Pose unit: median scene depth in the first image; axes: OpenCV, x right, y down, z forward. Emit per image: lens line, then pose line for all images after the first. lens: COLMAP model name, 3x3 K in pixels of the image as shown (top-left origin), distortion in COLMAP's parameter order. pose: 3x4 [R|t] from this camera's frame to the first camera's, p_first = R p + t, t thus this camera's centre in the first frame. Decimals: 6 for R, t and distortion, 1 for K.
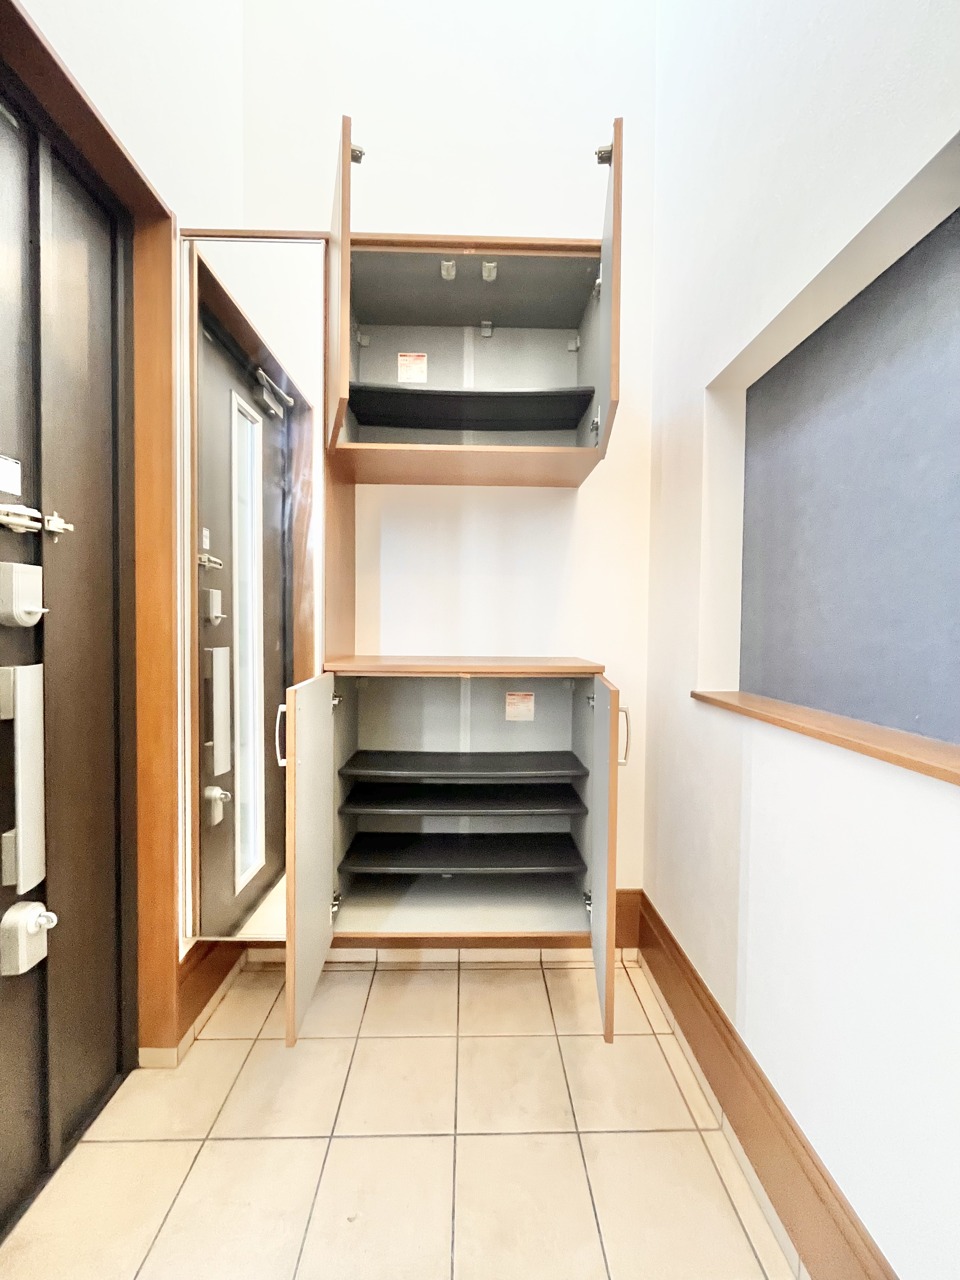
lens RADIAL K [[519.8, 0, 482.5], [0, 519.8, 637.5], [0, 0, 1]] dist [-0.002102, -0.000641]
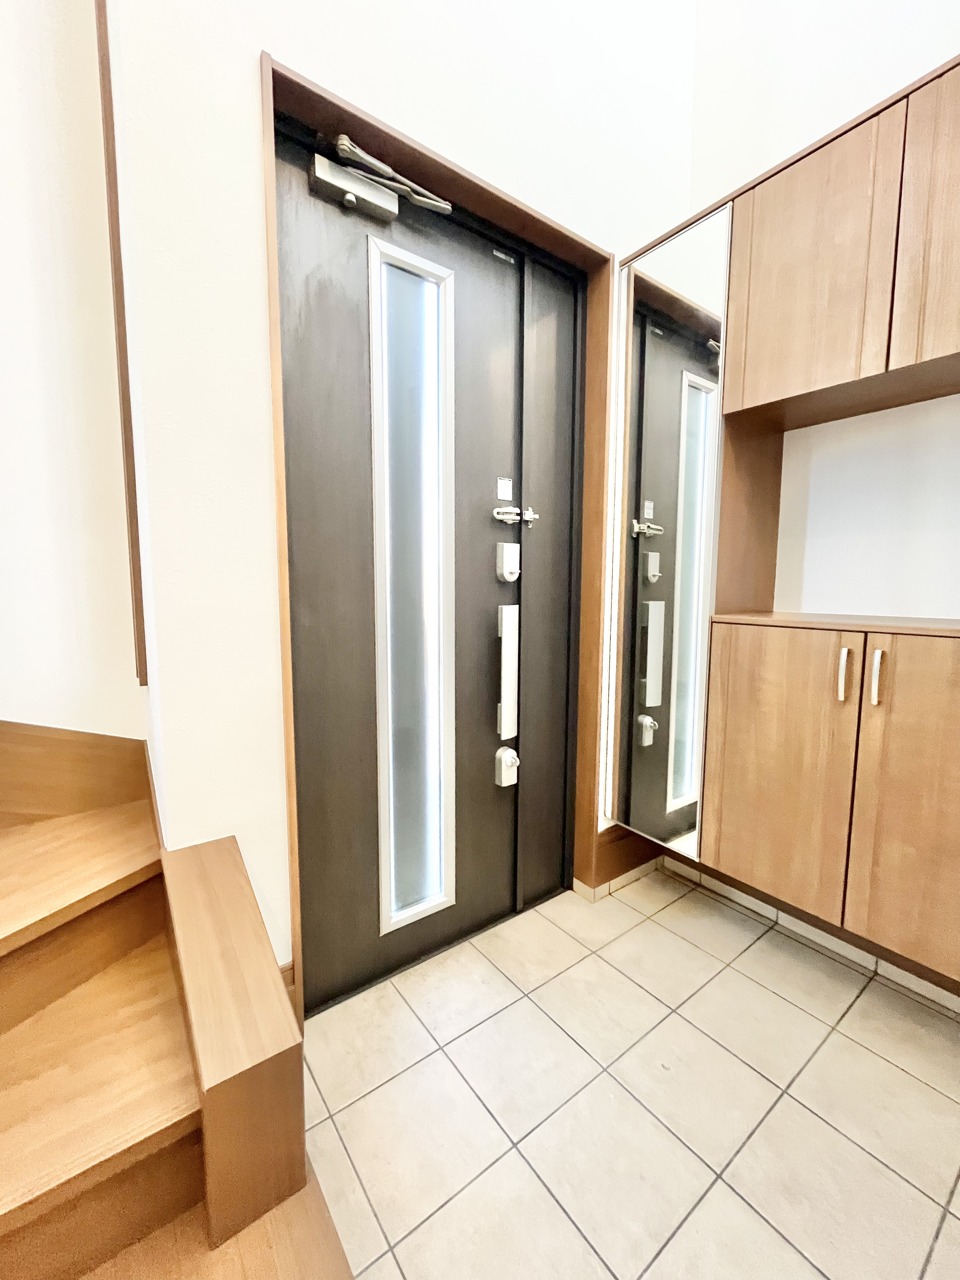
lens RADIAL K [[519.8, 0, 479.2], [0, 519.8, 639.2], [0, 0, 1]] dist [-0.002102, -0.000641]
pose [[0.573163, 0.078994, -0.815625, 0.315596], [-0.019768, 0.996386, 0.082609, 0.020242], [0.819203, -0.031226, 0.572653, -0.020658]]
